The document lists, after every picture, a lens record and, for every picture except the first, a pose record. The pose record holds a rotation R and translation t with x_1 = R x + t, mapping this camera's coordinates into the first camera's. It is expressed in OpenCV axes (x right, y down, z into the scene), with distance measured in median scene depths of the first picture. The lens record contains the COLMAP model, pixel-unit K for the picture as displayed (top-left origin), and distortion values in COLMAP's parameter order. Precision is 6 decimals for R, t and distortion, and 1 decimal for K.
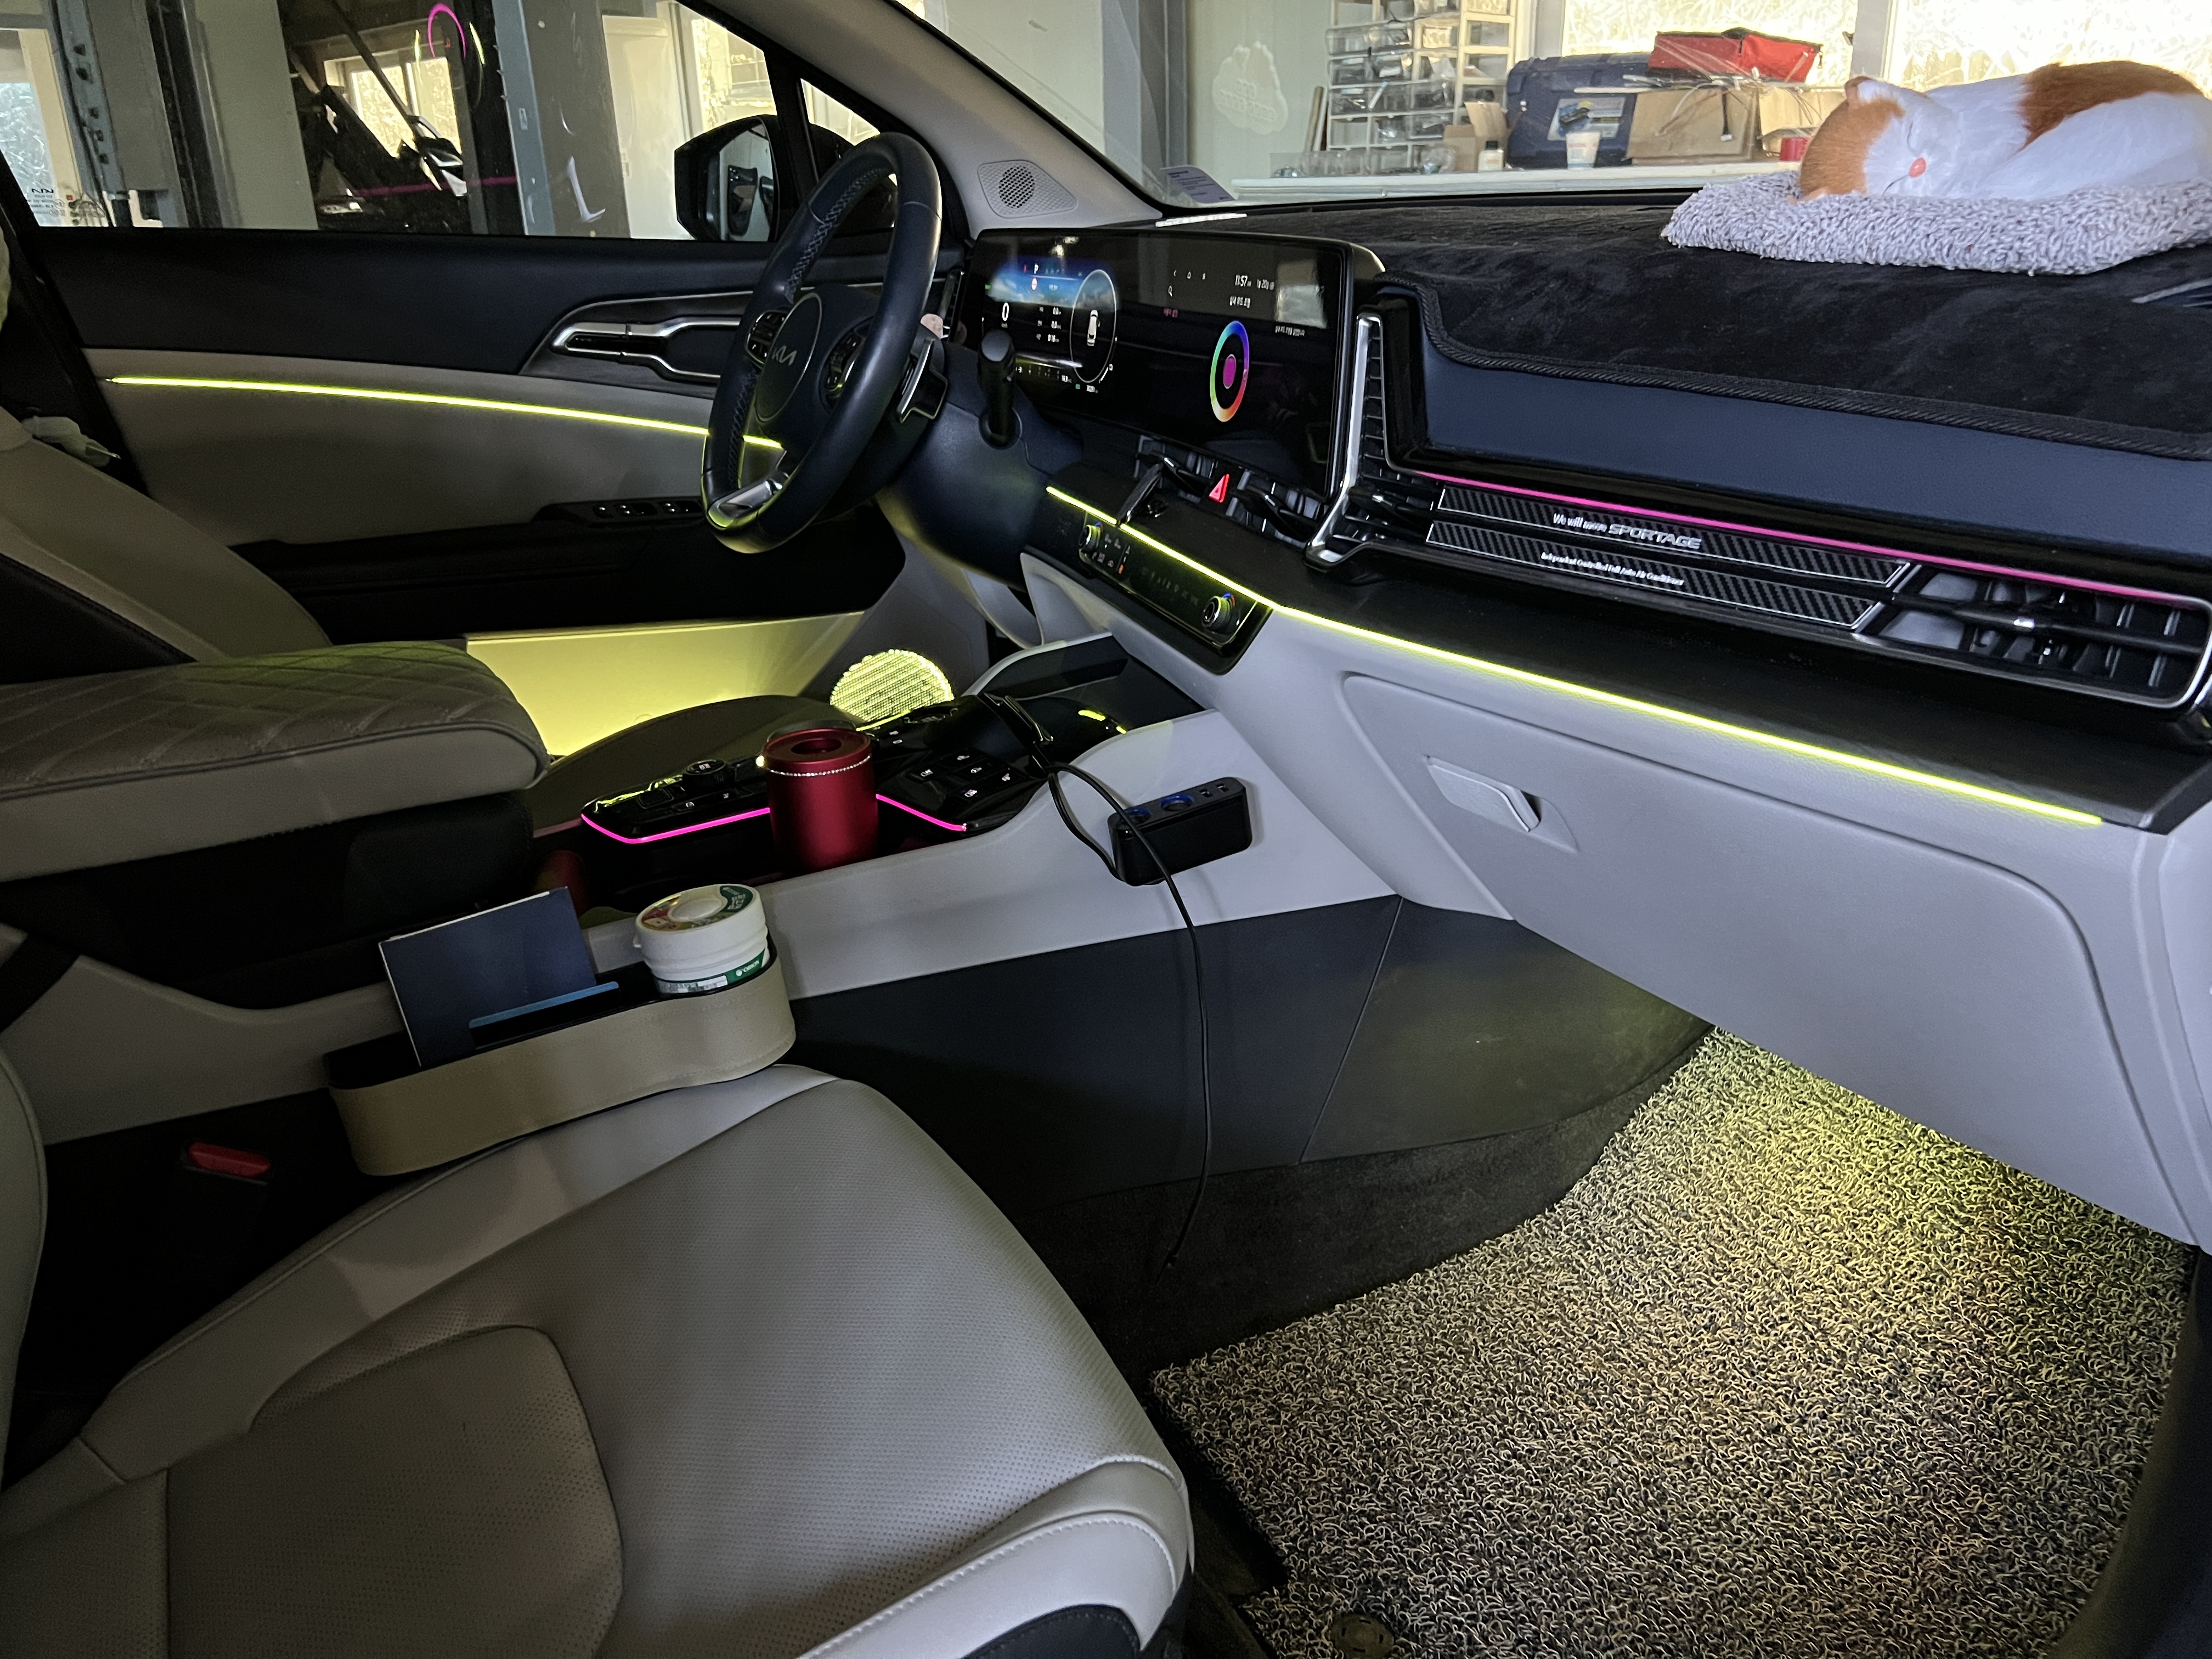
lens RADIAL K [[1681.3, 0, 1101.3], [0, 1681.3, 835.8], [0, 0, 1]] dist [0.041228, -0.050041]
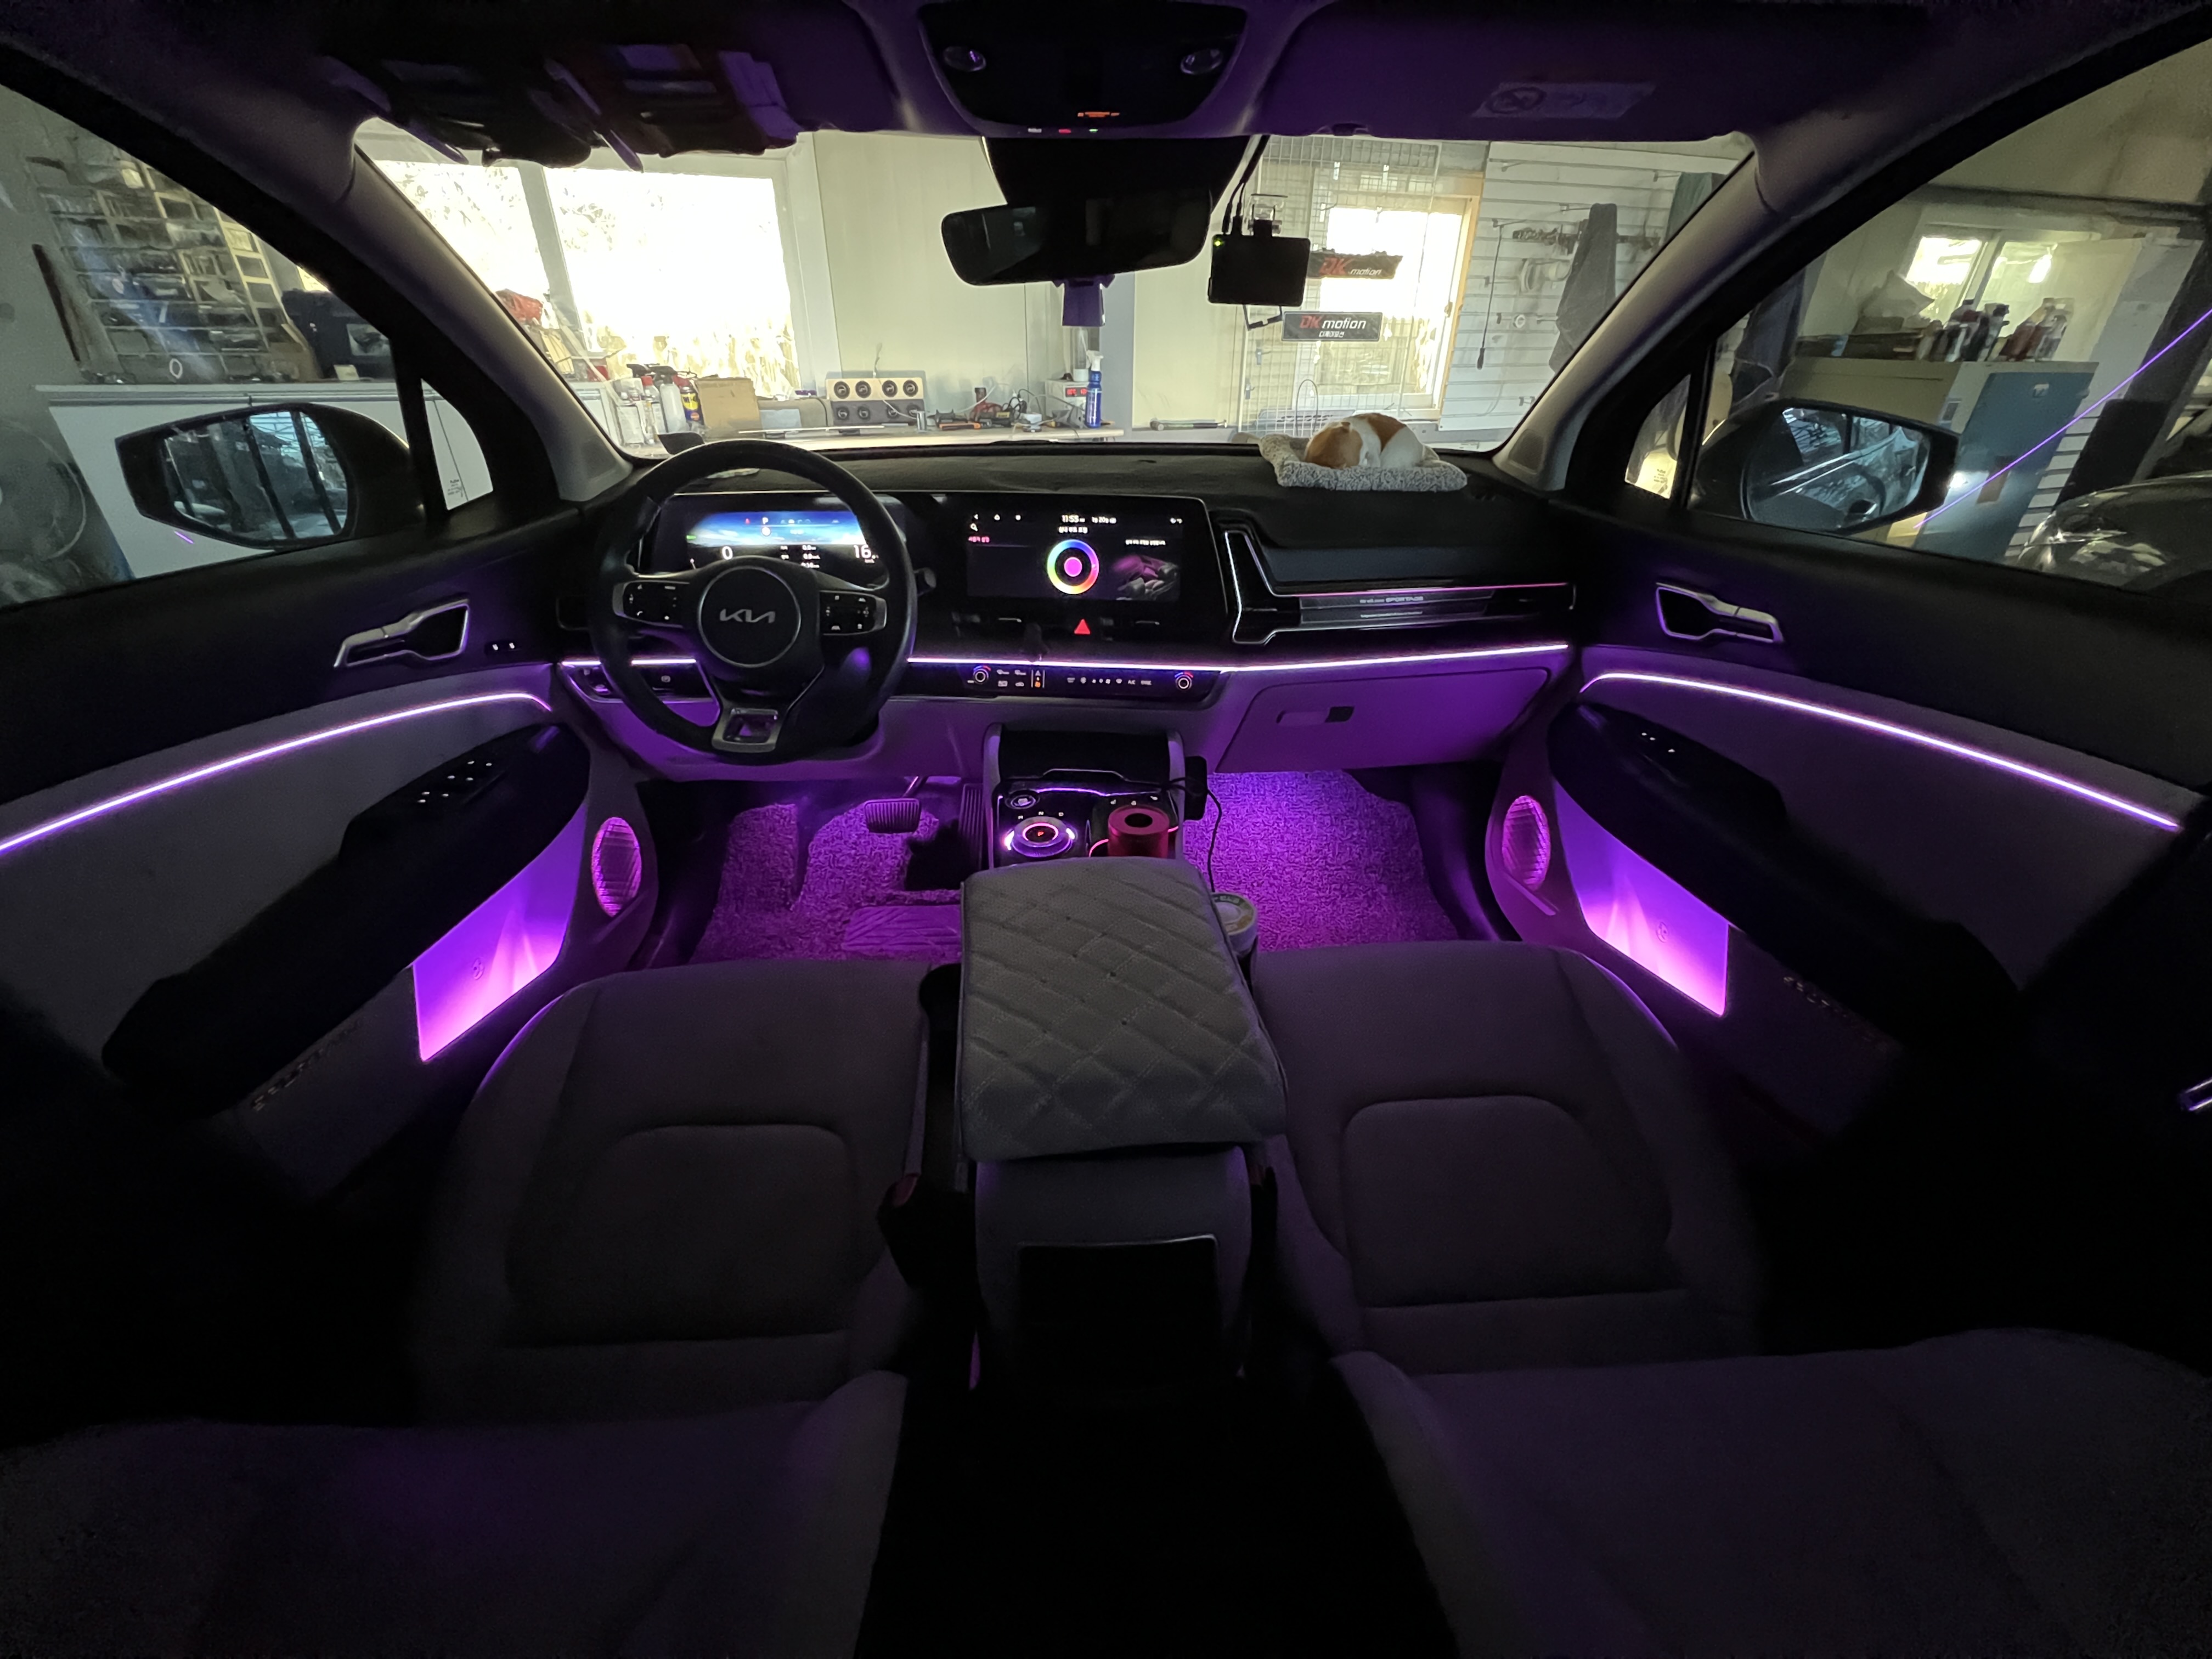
lens RADIAL K [[888.0, 0, 1104.3], [0, 888.0, 835.6], [0, 0, 1]] dist [-0.001432, -0.000037]
pose [[0.397622, -0.432927, 0.808994, -0.922778], [0.316636, 0.892270, 0.321864, -0.343010], [-0.861184, 0.128176, 0.491867, 0.561045]]
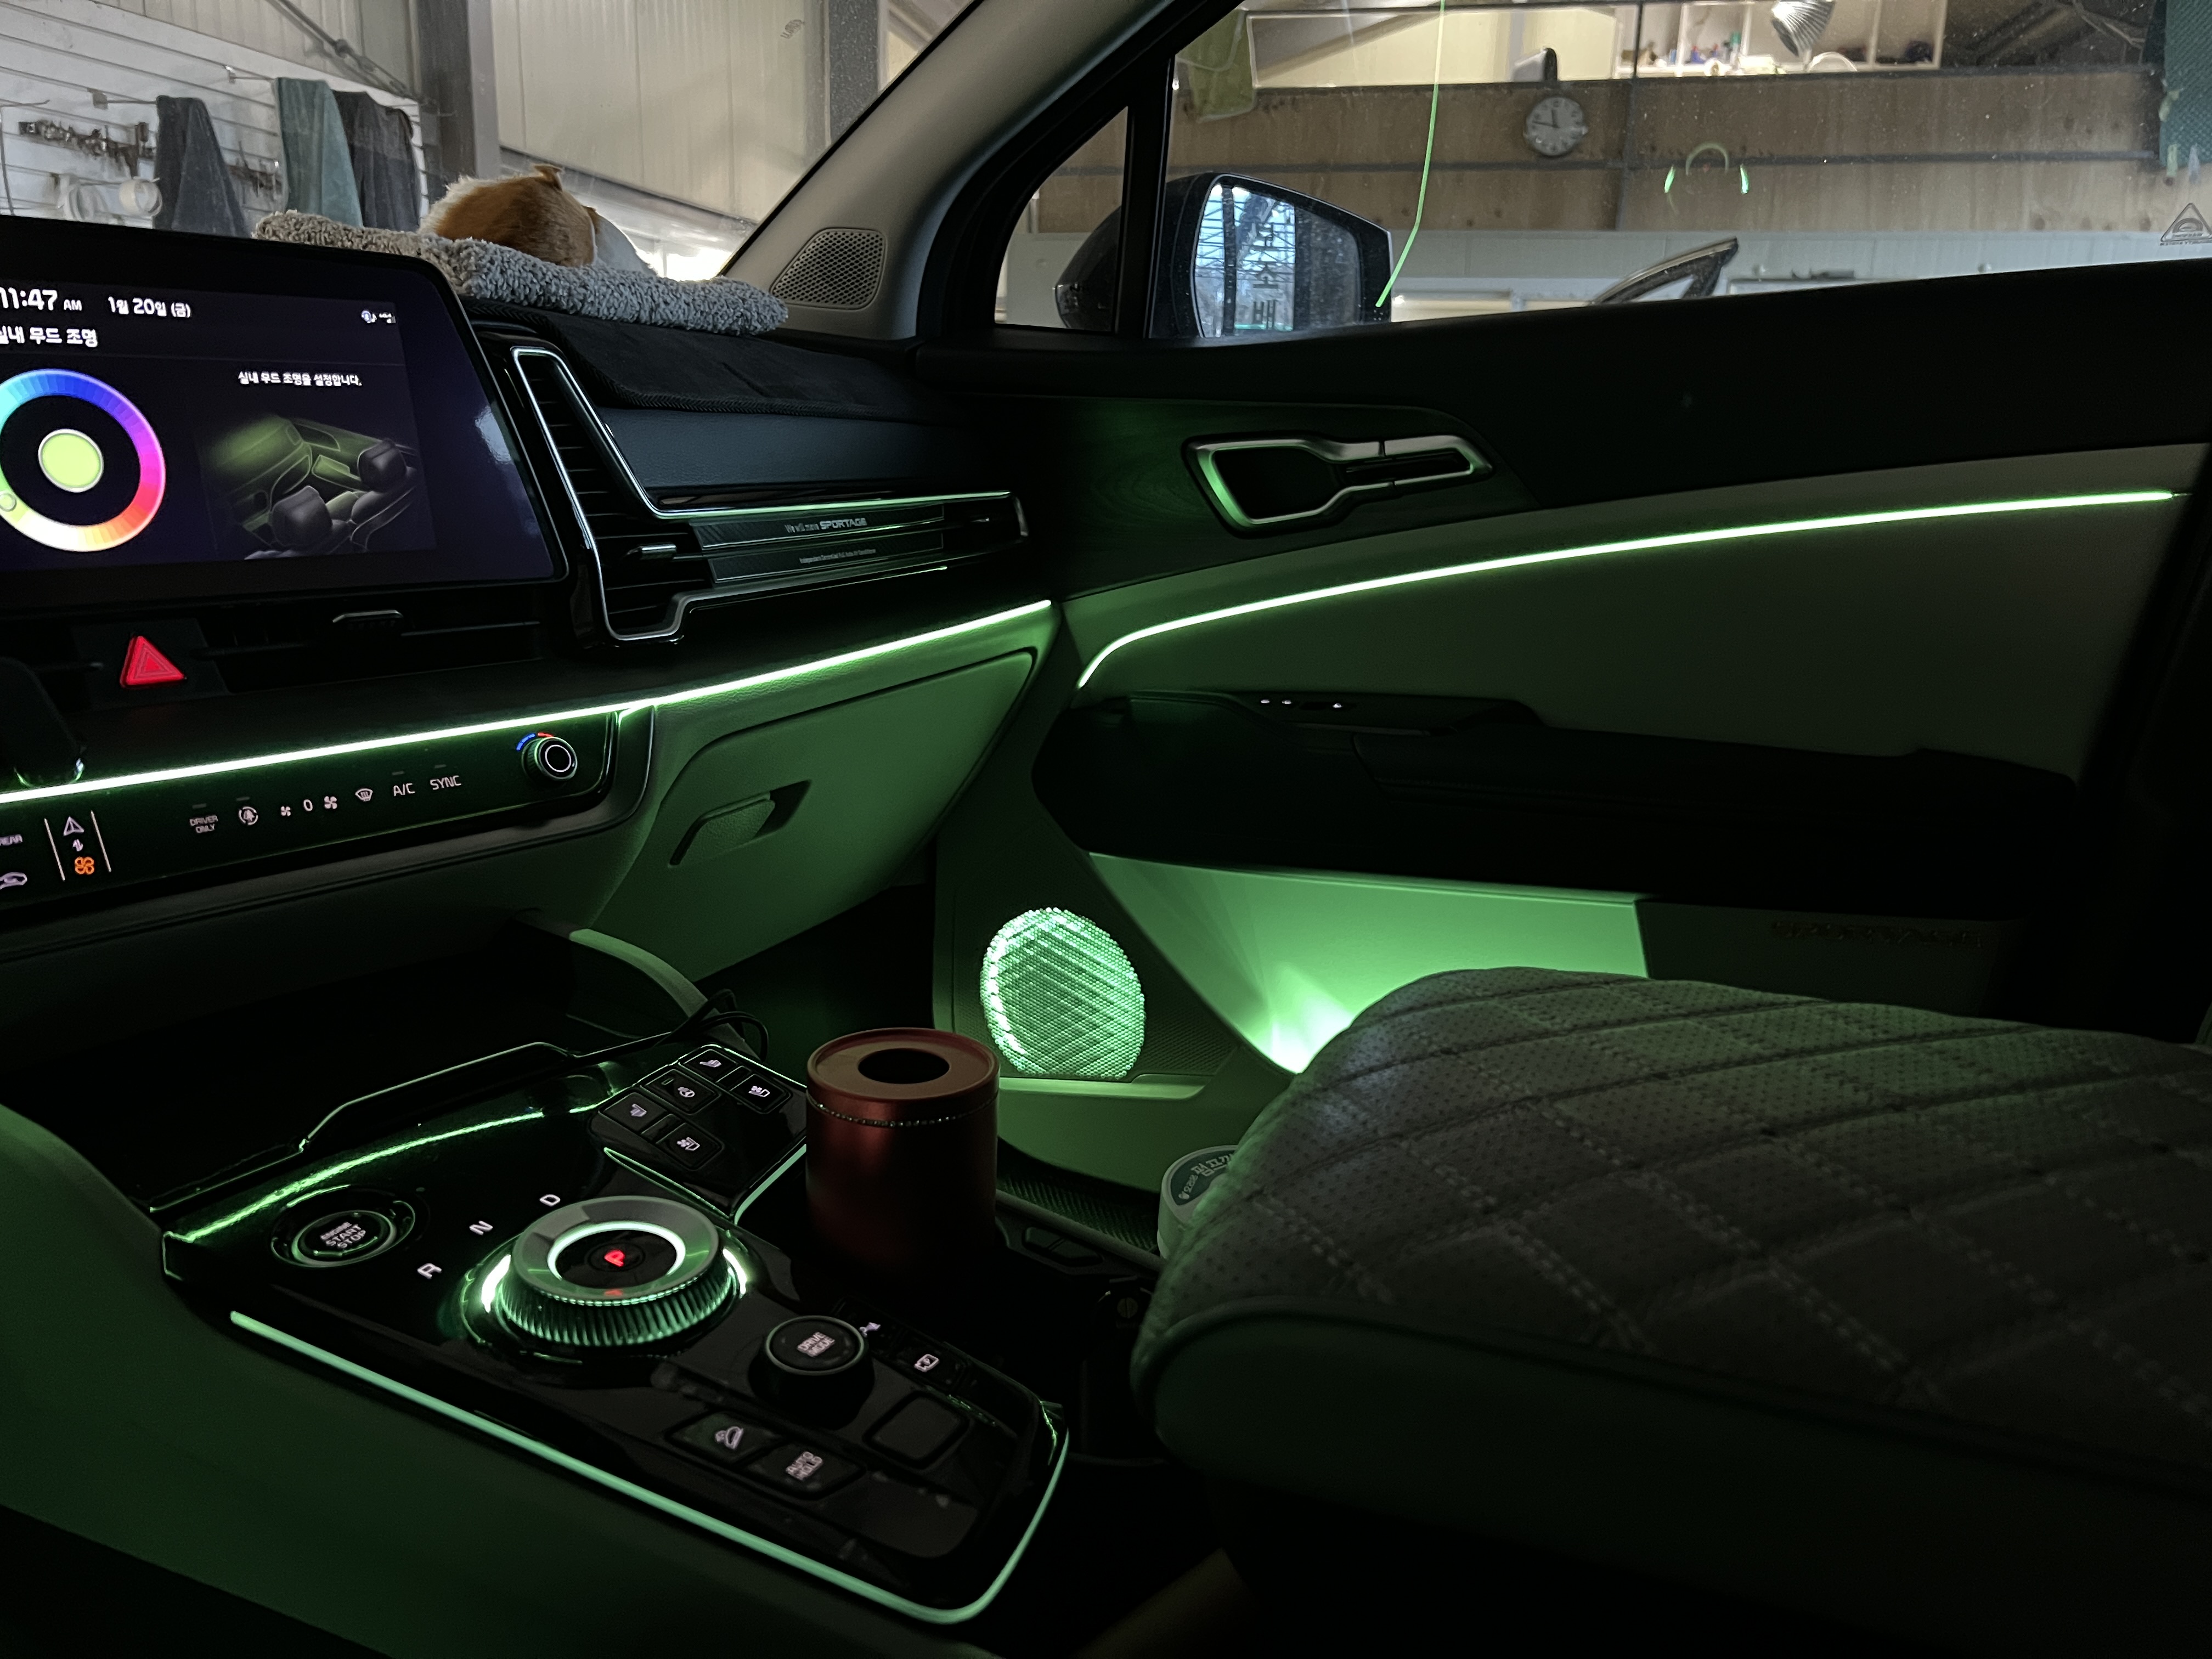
lens RADIAL K [[1676.7, 0, 1094.0], [0, 1676.7, 831.8], [0, 0, 1]] dist [0.059257, -0.069440]
pose [[-0.565818, -0.179491, 0.804756, -0.627175], [0.294854, 0.867431, 0.400780, -0.319091], [-0.770007, 0.464054, -0.437885, 1.131111]]
